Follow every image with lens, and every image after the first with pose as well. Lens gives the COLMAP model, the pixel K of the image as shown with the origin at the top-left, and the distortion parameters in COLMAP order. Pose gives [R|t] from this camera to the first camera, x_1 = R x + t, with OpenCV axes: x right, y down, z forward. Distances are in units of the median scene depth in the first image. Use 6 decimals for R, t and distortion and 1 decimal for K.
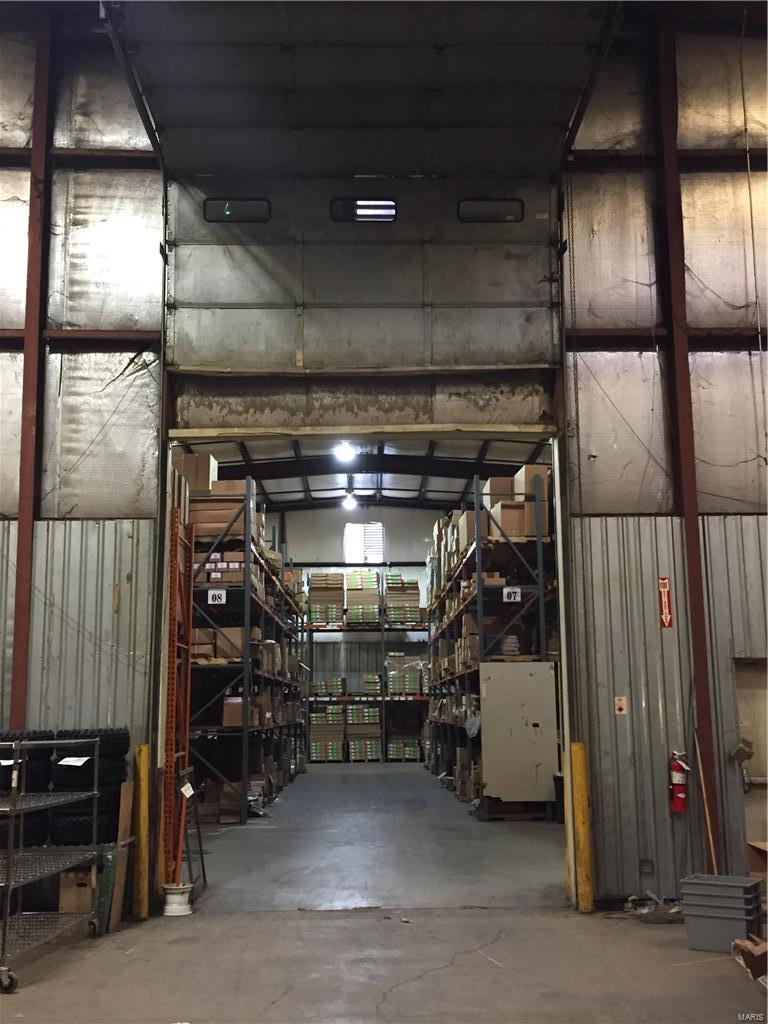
lens RADIAL K [[1103.3, 0, 389.0], [0, 1103.3, 510.9], [0, 0, 1]] dist [0.028554, 0.000000]
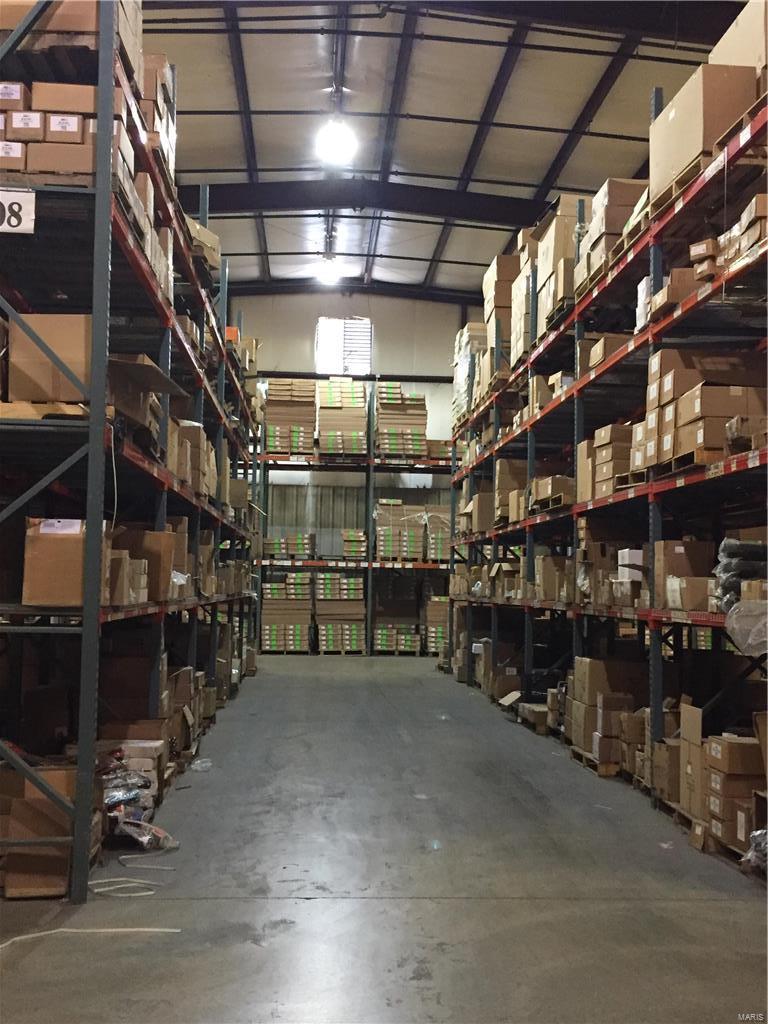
lens RADIAL K [[1103.3, 0, 383.0], [0, 1103.3, 515.8], [0, 0, 1]] dist [0.028554, 0.000000]
pose [[0.998634, 0.029506, 0.043119, -0.027688], [-0.034281, 0.992825, 0.114556, 0.060699], [-0.039429, -0.115878, 0.992481, 0.321079]]
